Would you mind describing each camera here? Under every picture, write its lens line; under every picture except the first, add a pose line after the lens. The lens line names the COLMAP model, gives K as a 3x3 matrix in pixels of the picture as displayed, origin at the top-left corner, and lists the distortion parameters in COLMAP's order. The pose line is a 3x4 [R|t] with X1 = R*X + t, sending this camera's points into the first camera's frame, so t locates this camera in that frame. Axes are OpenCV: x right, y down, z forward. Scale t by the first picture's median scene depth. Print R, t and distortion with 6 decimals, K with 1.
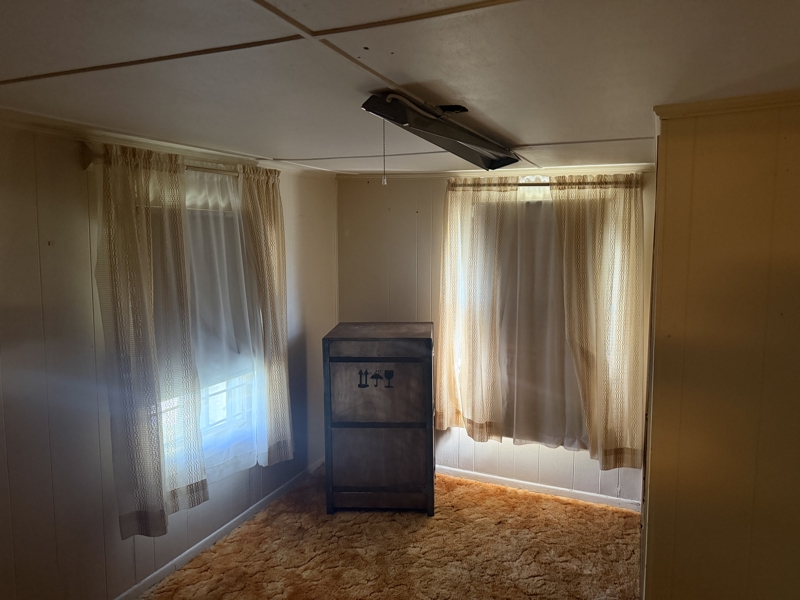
lens RADIAL K [[582.2, 0, 395.6], [0, 582.2, 301.0], [0, 0, 1]] dist [0.056689, -0.043763]
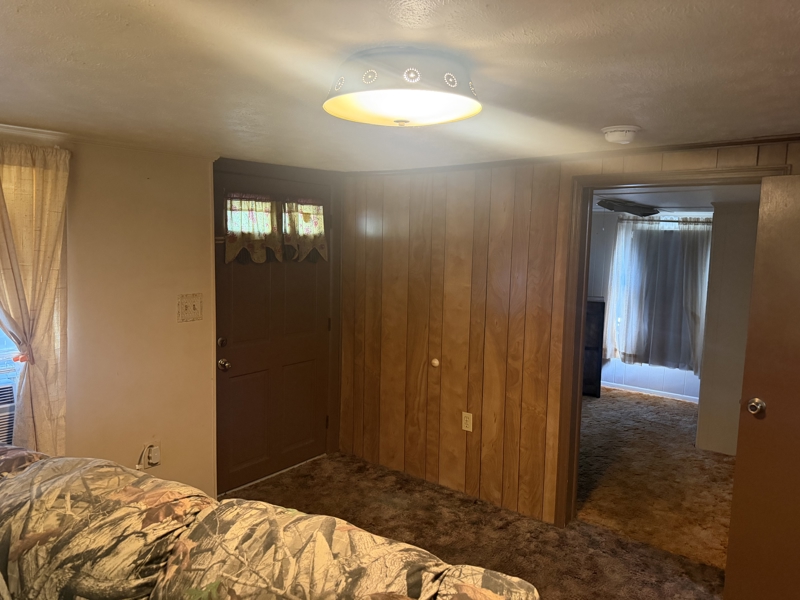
lens RADIAL K [[582.2, 0, 395.6], [0, 582.2, 301.0], [0, 0, 1]] dist [0.056689, -0.043763]
pose [[0.970706, 0.057418, -0.233307, -0.143903], [-0.060175, 0.998177, -0.004714, 0.105328], [0.232611, 0.018615, 0.972392, -0.940057]]
